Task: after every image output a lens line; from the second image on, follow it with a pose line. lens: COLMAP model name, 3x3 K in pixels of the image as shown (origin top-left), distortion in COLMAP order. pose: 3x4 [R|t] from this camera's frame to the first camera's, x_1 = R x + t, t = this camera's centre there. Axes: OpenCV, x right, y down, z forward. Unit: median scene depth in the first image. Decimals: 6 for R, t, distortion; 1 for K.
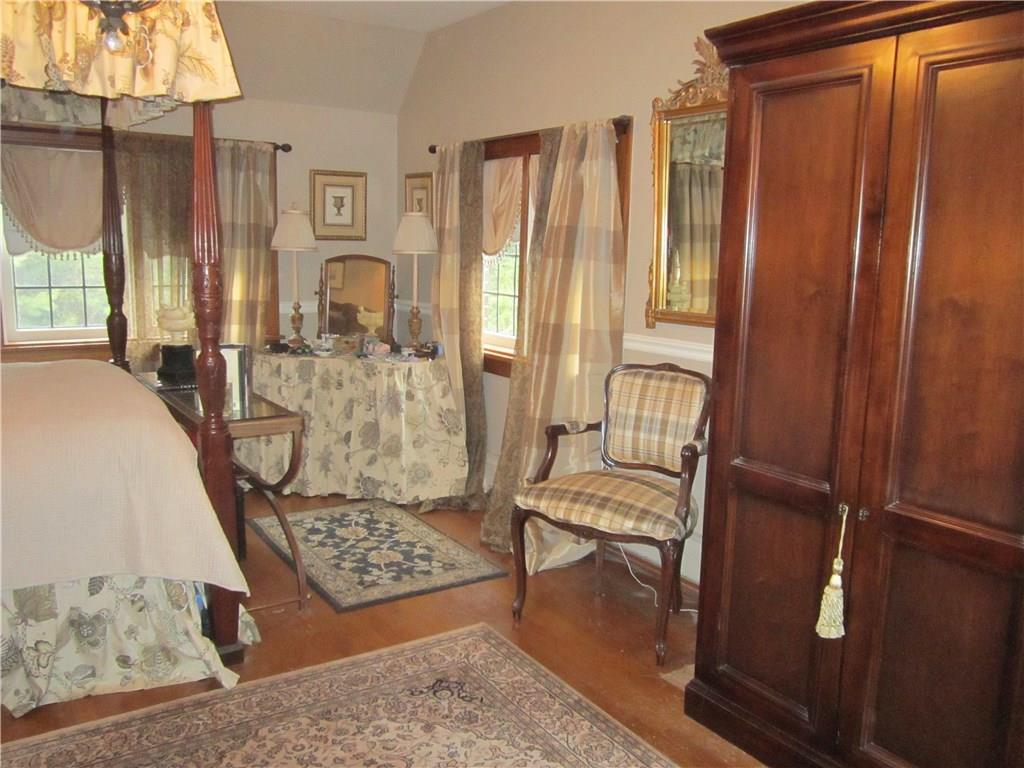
lens RADIAL K [[861.0, 0, 513.7], [0, 861.0, 386.6], [0, 0, 1]] dist [-0.043060, 0.024248]
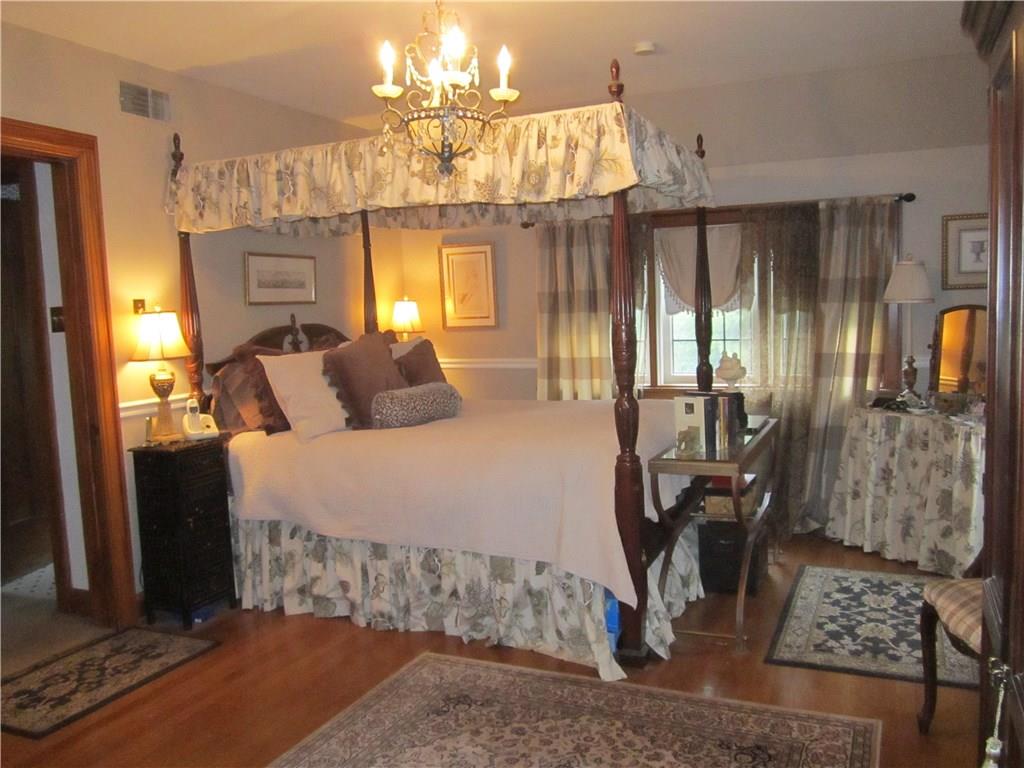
lens RADIAL K [[861.0, 0, 514.3], [0, 861.0, 383.0], [0, 0, 1]] dist [-0.043060, 0.024248]
pose [[0.540503, 0.042137, -0.840286, 0.379332], [-0.092841, 0.995633, -0.009793, -0.021914], [0.836204, 0.083306, 0.542055, 0.143442]]
